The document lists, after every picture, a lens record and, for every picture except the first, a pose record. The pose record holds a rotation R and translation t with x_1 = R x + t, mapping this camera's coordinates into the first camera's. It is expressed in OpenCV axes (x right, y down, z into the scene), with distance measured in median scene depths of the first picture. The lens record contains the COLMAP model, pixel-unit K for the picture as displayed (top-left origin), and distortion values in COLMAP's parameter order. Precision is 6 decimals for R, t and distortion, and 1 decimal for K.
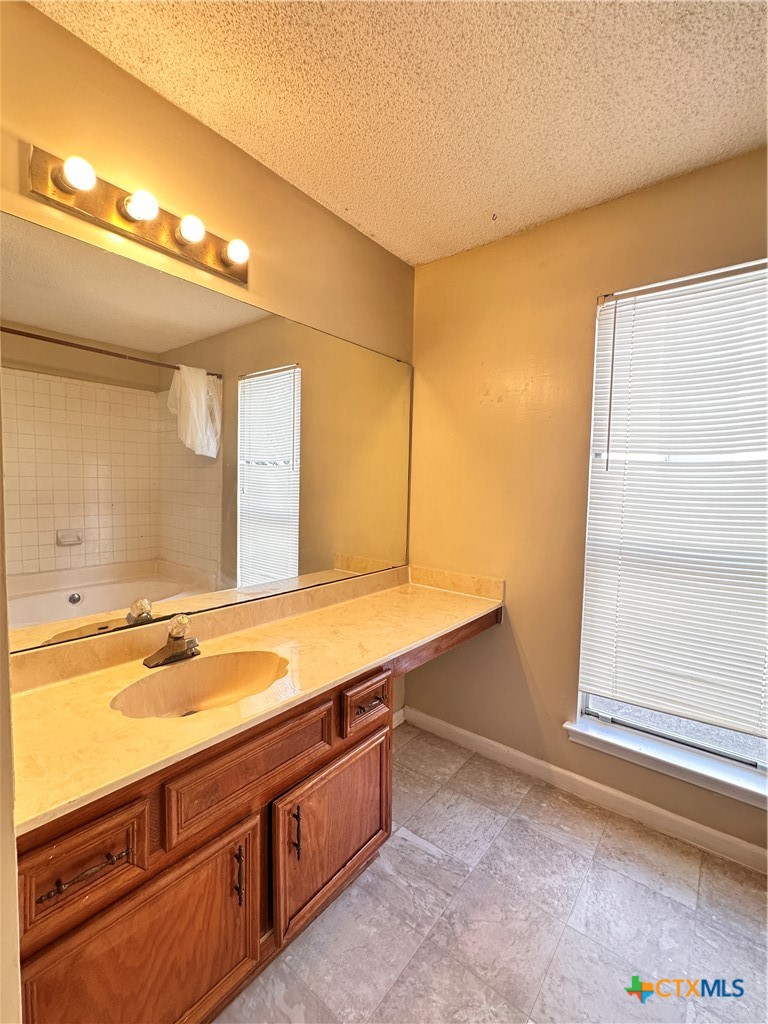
lens RADIAL K [[449.6, 0, 383.5], [0, 449.6, 512.2], [0, 0, 1]] dist [-0.004185, 0.001491]
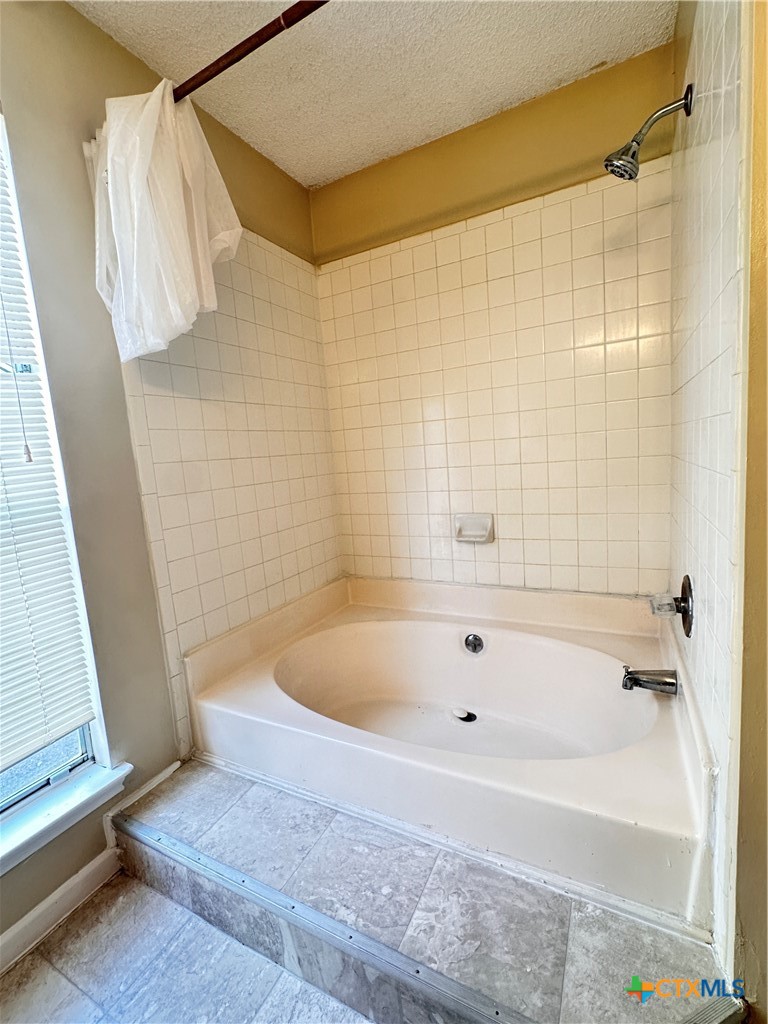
lens RADIAL K [[449.6, 0, 378.9], [0, 449.6, 511.5], [0, 0, 1]] dist [-0.004185, 0.001491]
pose [[-0.185745, -0.131064, 0.973818, 0.035171], [0.137317, 0.977876, 0.157802, 0.065668], [-0.972956, 0.163033, -0.163638, 0.496501]]
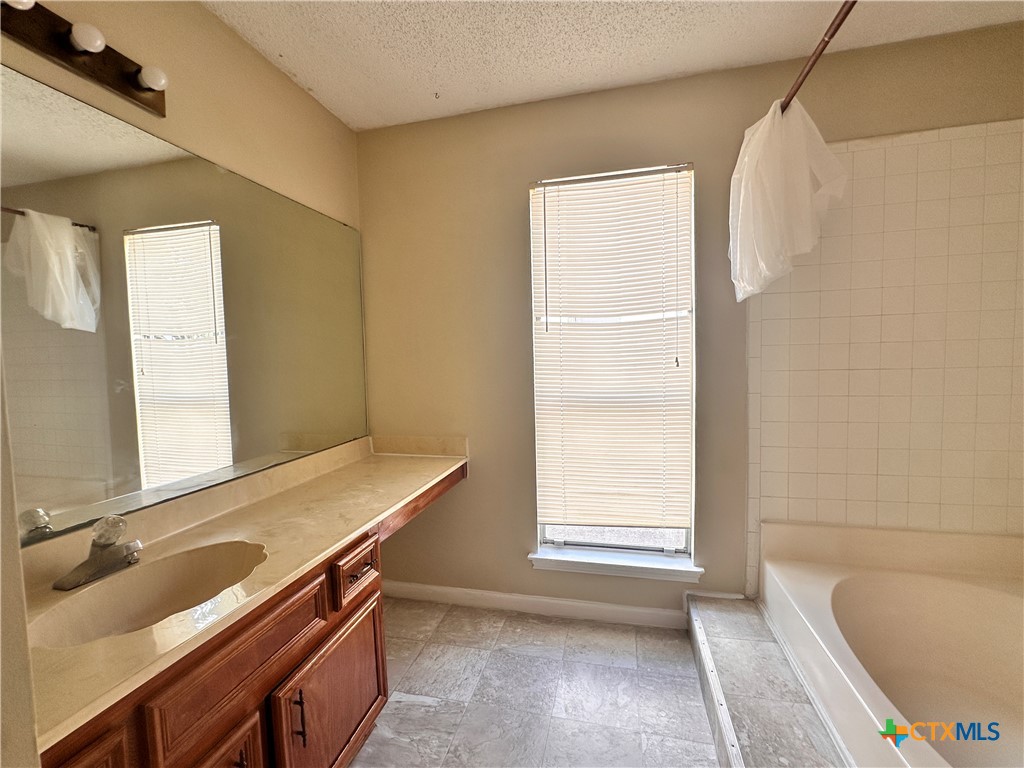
lens RADIAL K [[449.6, 0, 512.2], [0, 449.6, 386.4], [0, 0, 1]] dist [-0.004185, 0.001491]
pose [[0.906324, -0.070990, 0.416579, -0.093984], [0.071276, 0.997346, 0.014887, 0.028465], [-0.416530, 0.016200, 0.908978, -0.031194]]
